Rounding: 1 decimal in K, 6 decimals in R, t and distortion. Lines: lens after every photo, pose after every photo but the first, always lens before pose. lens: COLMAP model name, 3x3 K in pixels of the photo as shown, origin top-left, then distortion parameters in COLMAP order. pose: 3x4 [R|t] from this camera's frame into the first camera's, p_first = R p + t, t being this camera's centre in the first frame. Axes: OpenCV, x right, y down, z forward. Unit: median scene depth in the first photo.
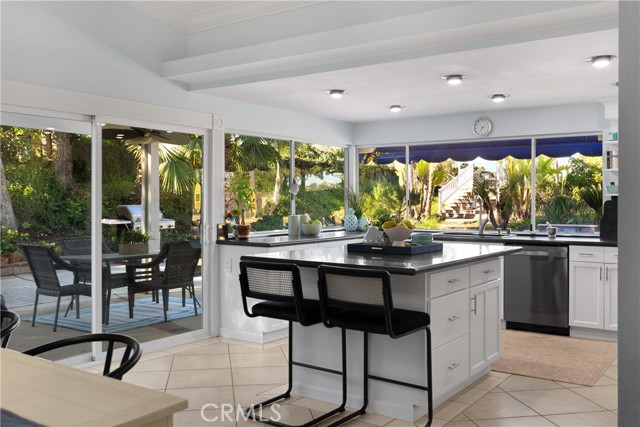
lens RADIAL K [[609.9, 0, 320.0], [0, 609.9, 213.5], [0, 0, 1]] dist [-0.003143, -0.000499]
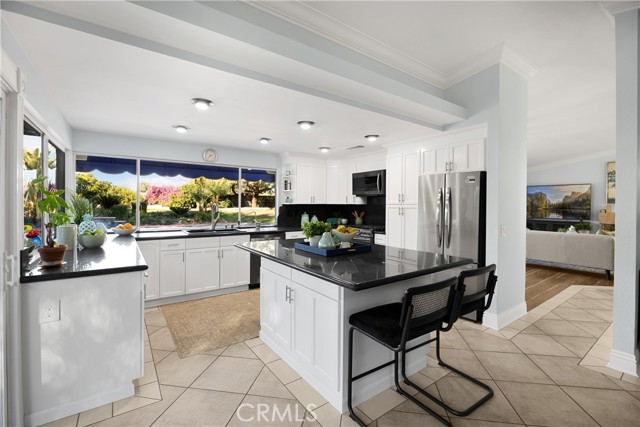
lens RADIAL K [[280.2, 0, 319.8], [0, 280.2, 204.0], [0, 0, 1]] dist [-0.010094, -0.000311]
pose [[0.317348, 0.002298, 0.948306, -0.253604], [0.009470, 0.999940, -0.005593, -0.018081], [-0.948262, 0.010756, 0.317307, 0.489638]]
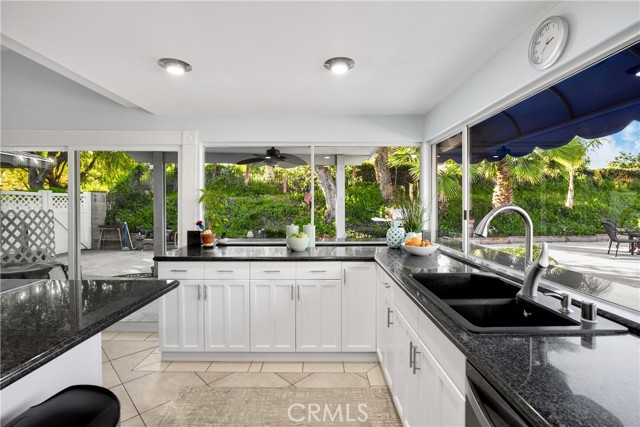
lens RADIAL K [[300.0, 0, 321.3], [0, 300.0, 210.7], [0, 0, 1]] dist [-0.000961, -0.000219]
pose [[0.591455, 0.017586, -0.806147, 0.308017], [-0.016458, 0.999817, 0.009735, -0.022228], [0.806170, 0.007510, 0.591636, 0.676513]]
